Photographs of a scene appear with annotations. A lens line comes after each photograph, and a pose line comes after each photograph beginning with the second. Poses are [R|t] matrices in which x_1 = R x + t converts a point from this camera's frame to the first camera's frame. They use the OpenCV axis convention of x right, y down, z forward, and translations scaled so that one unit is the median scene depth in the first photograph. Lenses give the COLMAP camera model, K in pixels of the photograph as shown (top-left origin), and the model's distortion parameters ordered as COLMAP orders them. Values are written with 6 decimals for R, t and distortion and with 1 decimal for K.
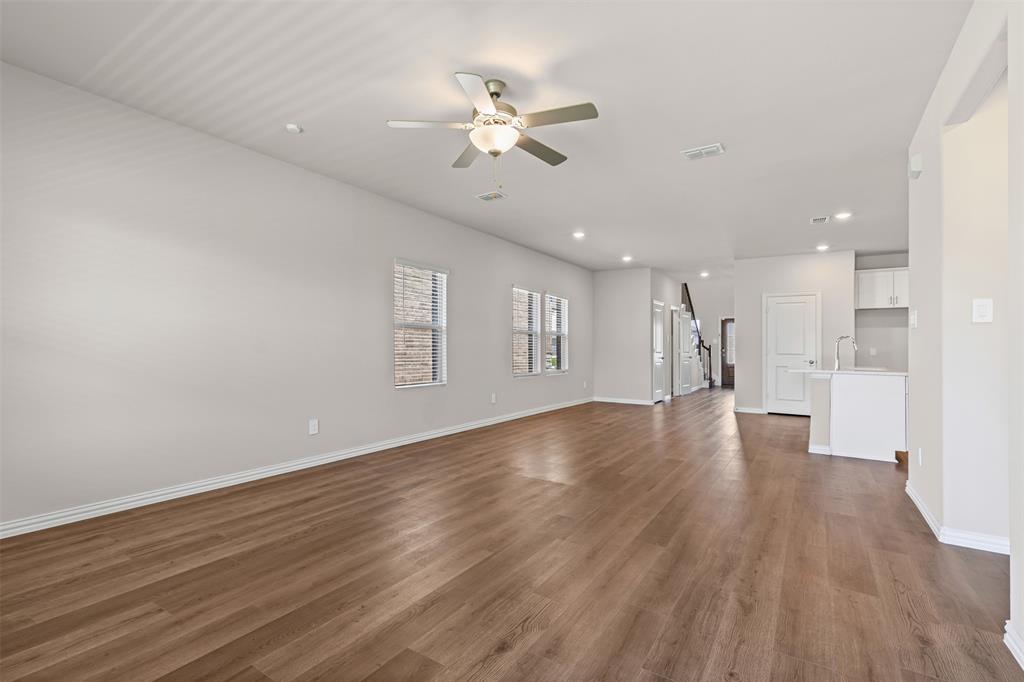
lens RADIAL K [[474.1, 0, 512.0], [0, 474.1, 341.0], [0, 0, 1]] dist [0.000209, 0.000013]
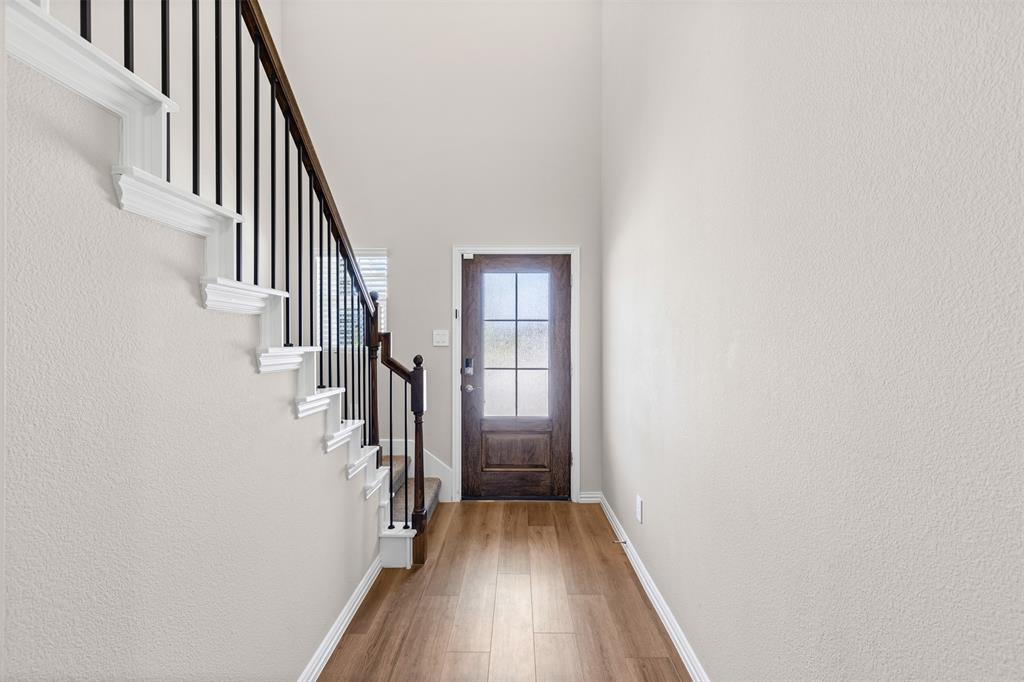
lens RADIAL K [[457.1, 0, 508.5], [0, 457.1, 344.1], [0, 0, 1]] dist [0.003460, 0.000313]
pose [[0.852226, -0.010492, 0.523068, 0.329436], [-0.001896, 0.999730, 0.023143, -0.001670], [-0.523170, -0.020715, 0.851976, 0.767991]]
